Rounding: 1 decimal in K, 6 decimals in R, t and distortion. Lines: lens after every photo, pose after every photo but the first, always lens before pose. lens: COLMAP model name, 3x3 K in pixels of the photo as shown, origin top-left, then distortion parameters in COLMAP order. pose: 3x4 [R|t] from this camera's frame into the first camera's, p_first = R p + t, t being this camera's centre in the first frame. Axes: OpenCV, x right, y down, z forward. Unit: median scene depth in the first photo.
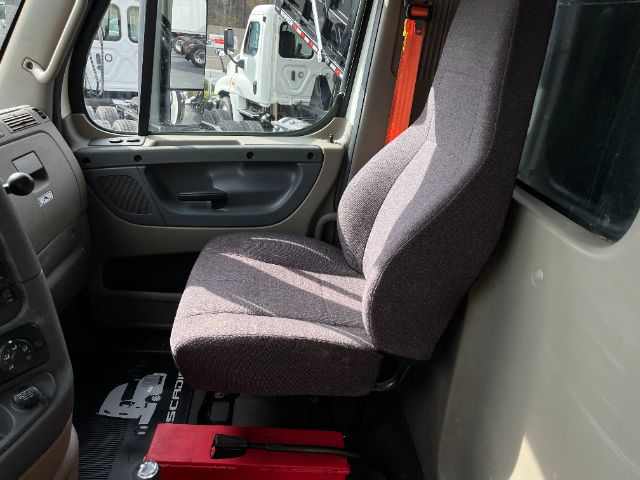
lens RADIAL K [[491.1, 0, 316.1], [0, 491.1, 243.7], [0, 0, 1]] dist [0.056575, -0.082017]
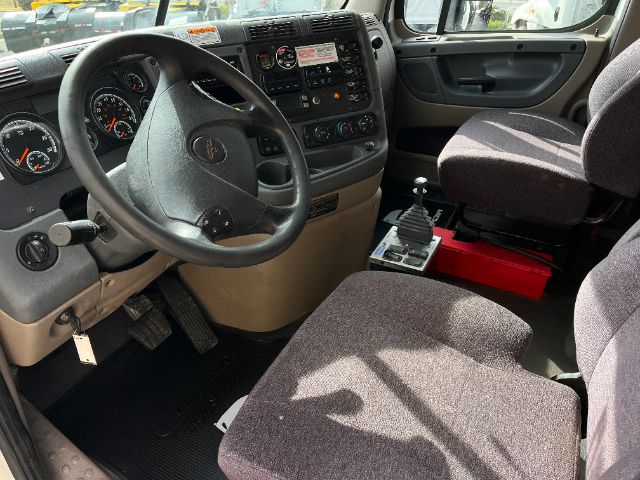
lens RADIAL K [[491.1, 0, 308.1], [0, 491.1, 236.6], [0, 0, 1]] dist [0.056575, -0.082017]
pose [[0.847314, 0.173088, -0.502094, 0.128566], [-0.123283, 0.983679, 0.131058, 0.199258], [0.516584, -0.049147, 0.854825, -0.392642]]
